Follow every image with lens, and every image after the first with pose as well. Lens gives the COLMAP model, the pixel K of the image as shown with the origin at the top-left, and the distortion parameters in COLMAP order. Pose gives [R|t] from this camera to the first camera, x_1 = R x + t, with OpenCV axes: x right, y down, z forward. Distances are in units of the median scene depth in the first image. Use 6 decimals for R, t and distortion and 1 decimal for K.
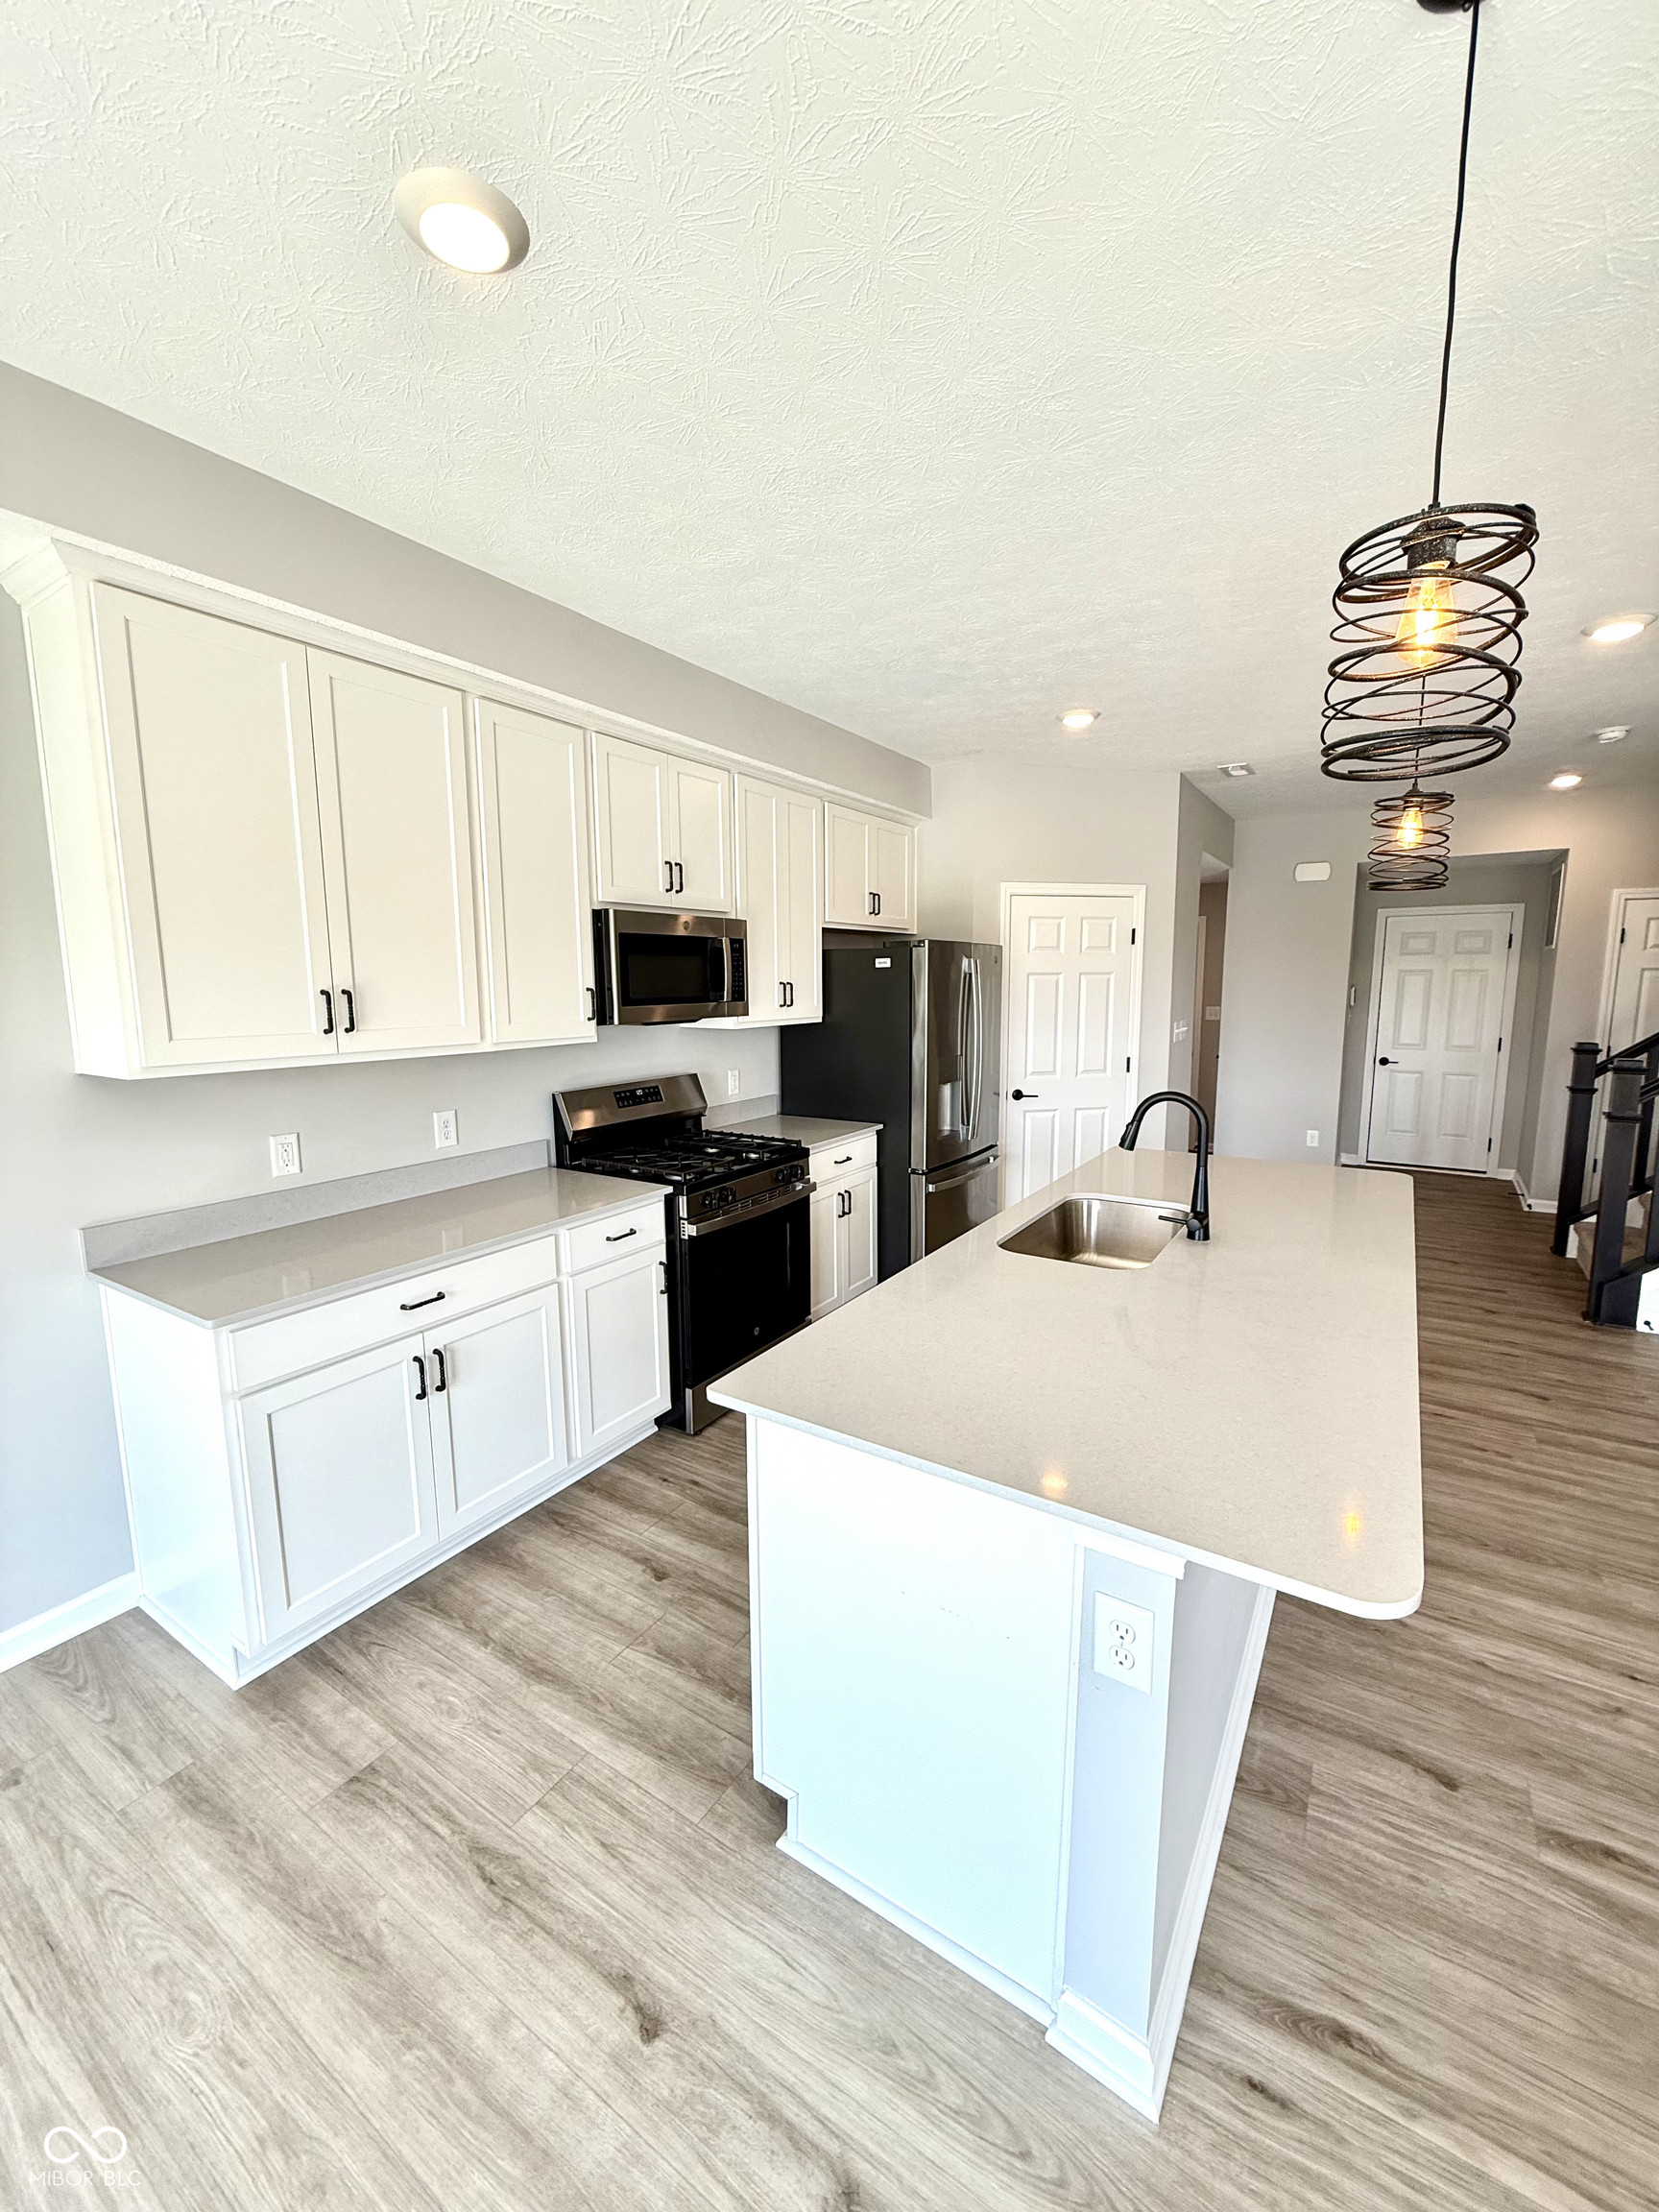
lens RADIAL K [[880.9, 0, 828.5], [0, 880.9, 1100.0], [0, 0, 1]] dist [0.000231, 0.000273]
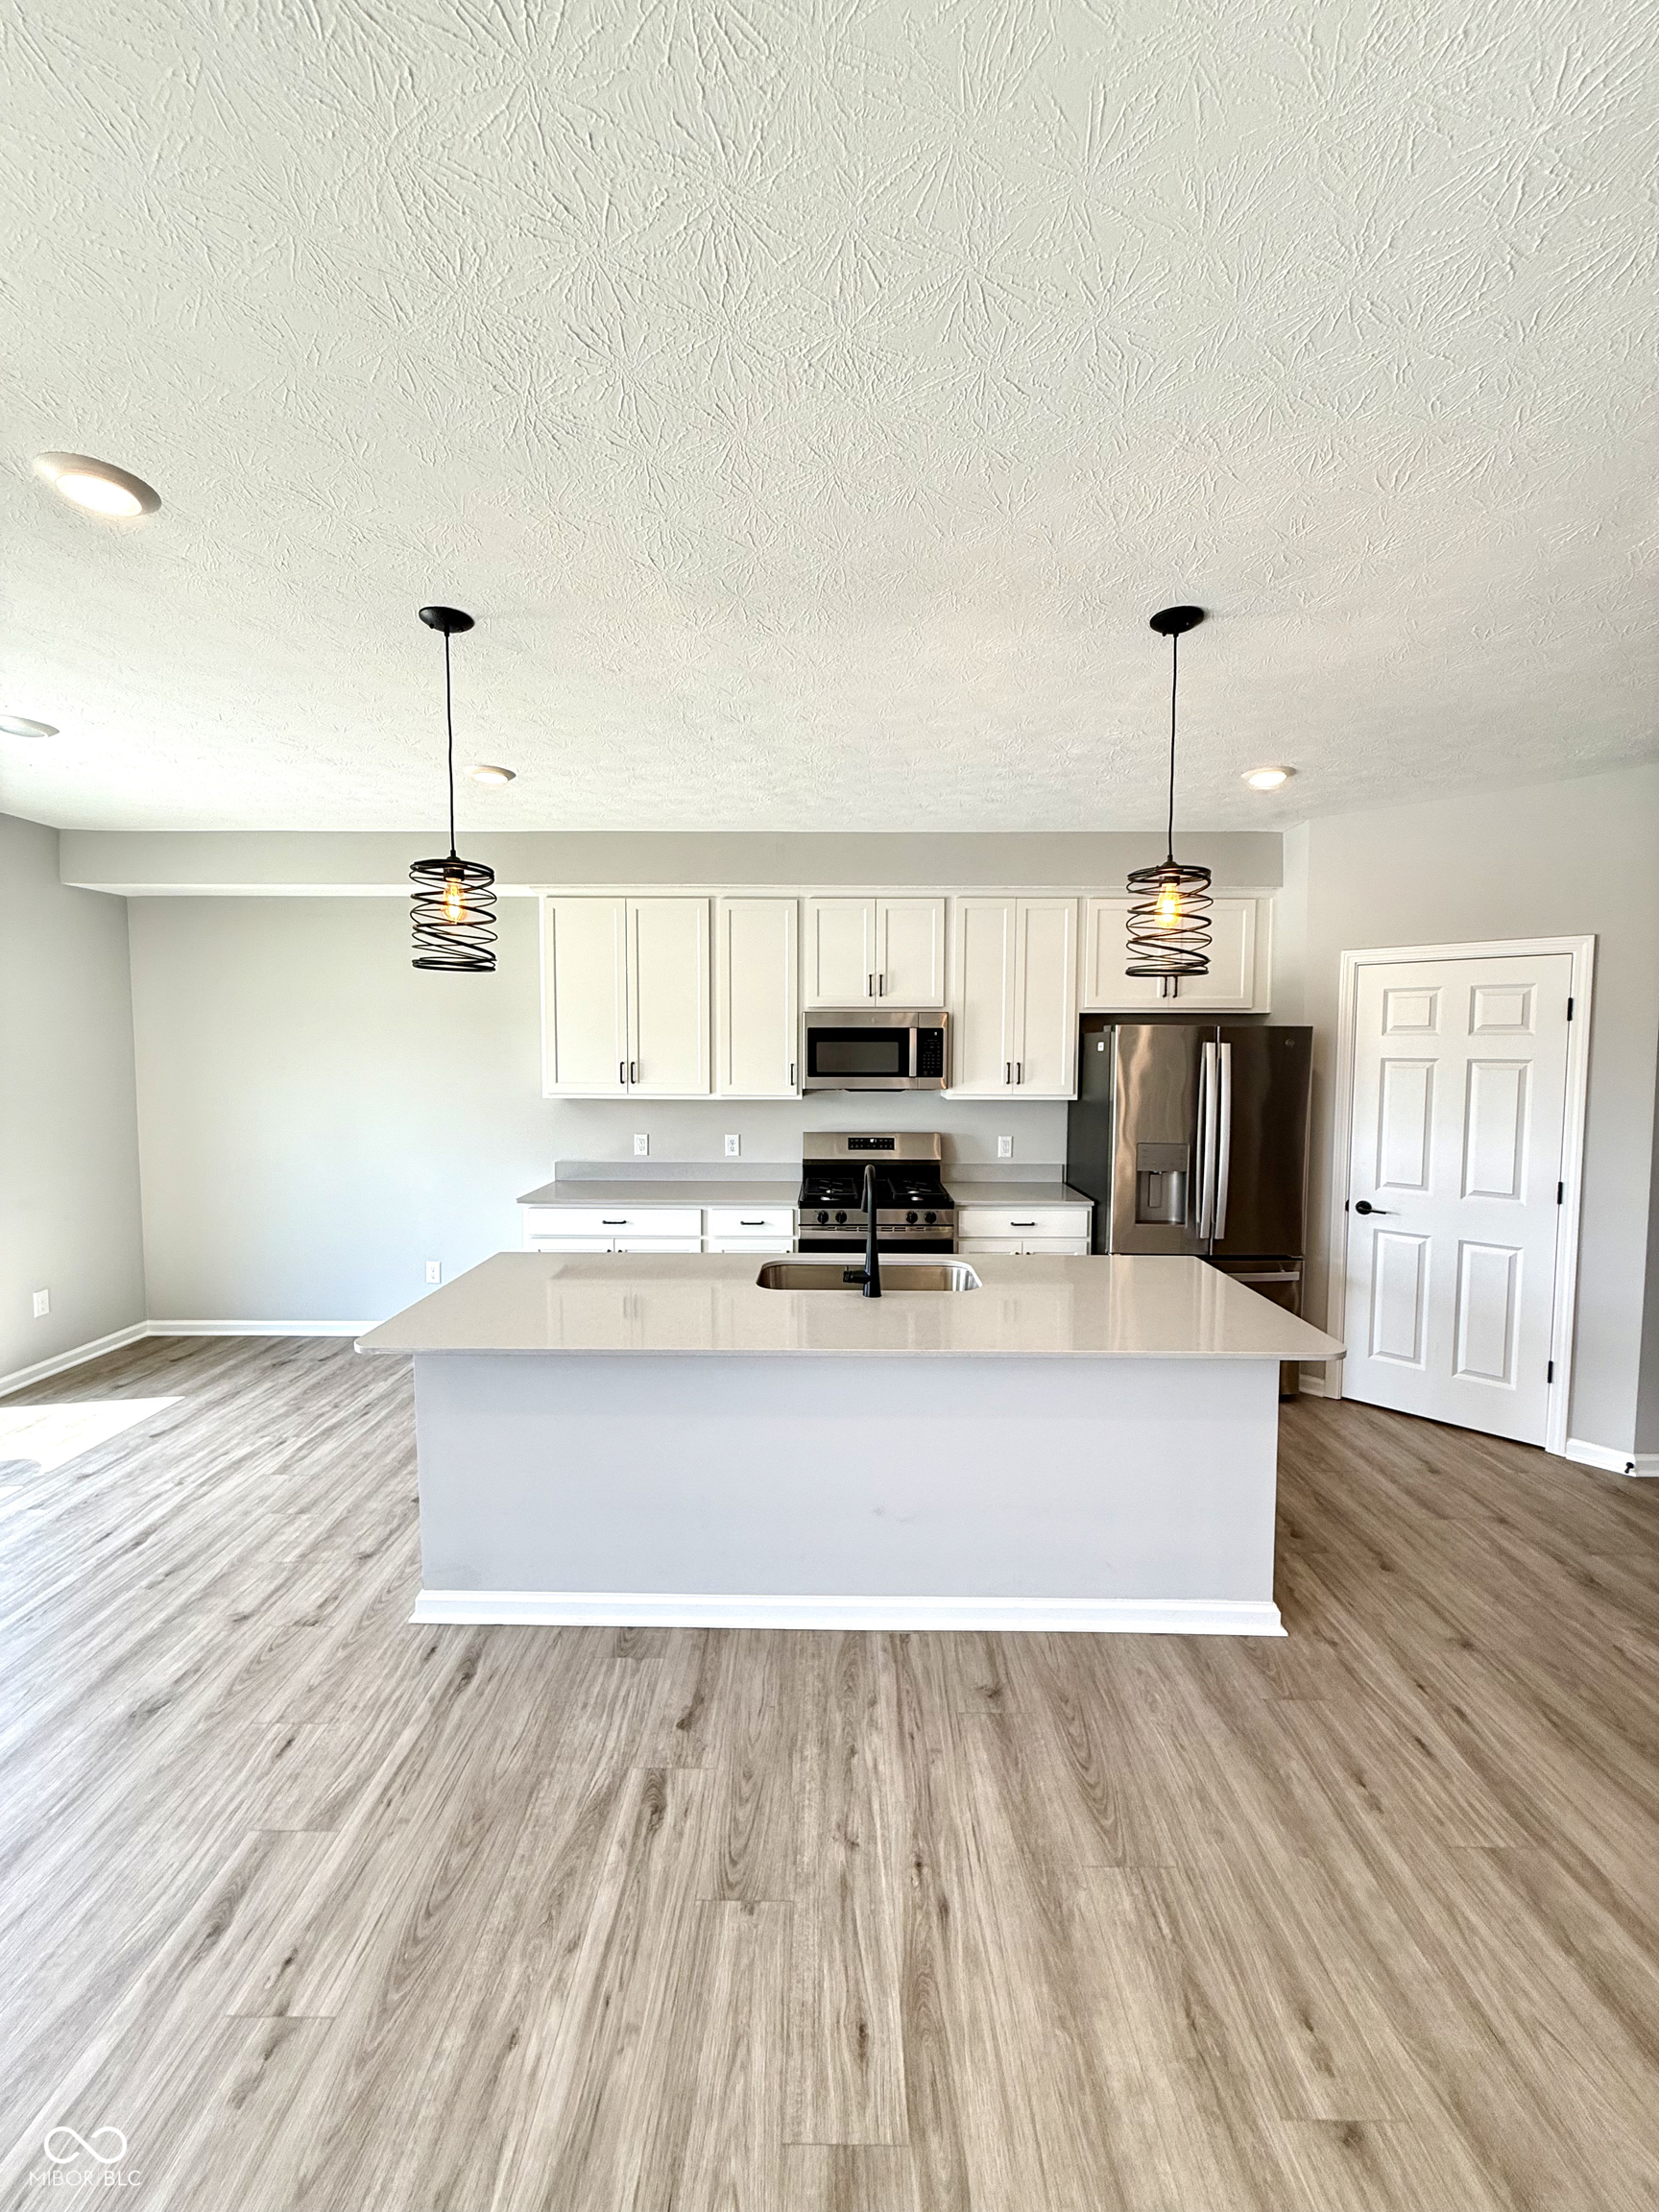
lens RADIAL K [[880.9, 0, 828.7], [0, 880.9, 1095.7], [0, 0, 1]] dist [0.000231, 0.000273]
pose [[0.533001, 0.057717, -0.844144, 1.506241], [-0.123235, 0.992328, -0.009963, -0.093457], [0.837092, 0.109338, 0.536024, 0.344045]]
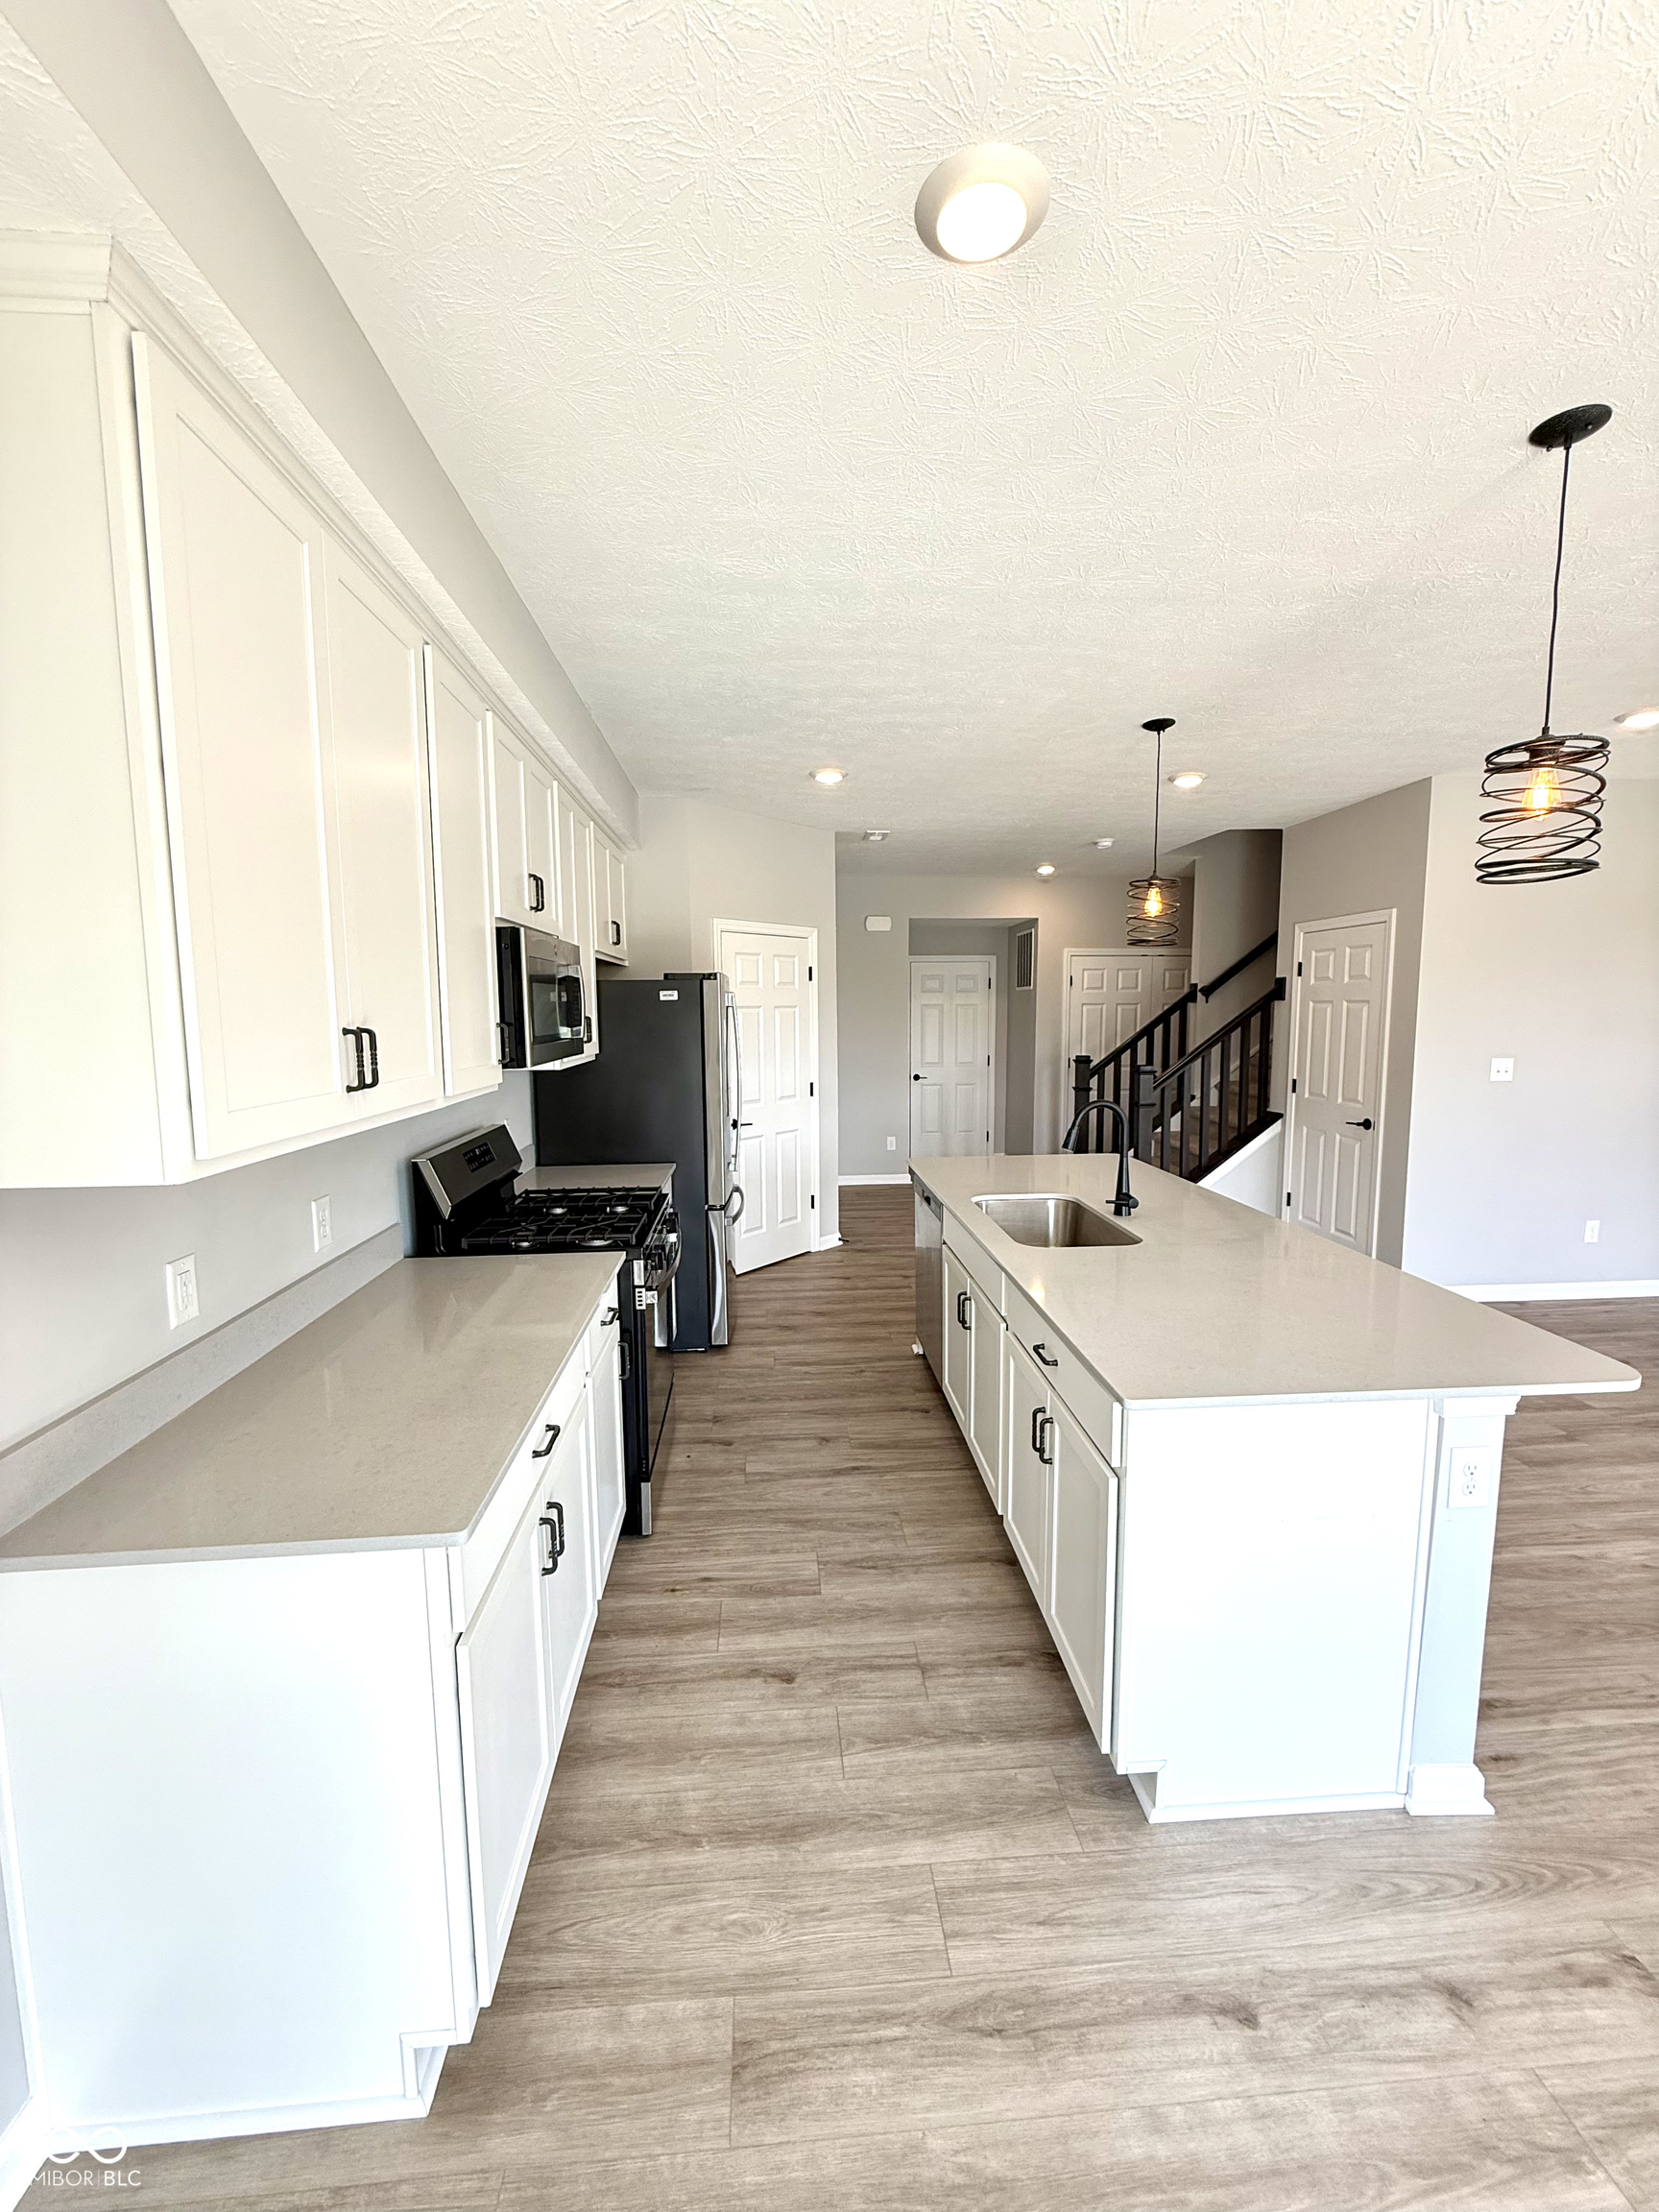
lens RADIAL K [[880.9, 0, 830.4], [0, 880.9, 1100.6], [0, 0, 1]] dist [0.000231, 0.000273]
pose [[0.799943, -0.063389, 0.596718, -0.735285], [0.086036, 0.996247, -0.009507, -0.033086], [-0.593876, 0.058944, 0.802395, 0.253707]]
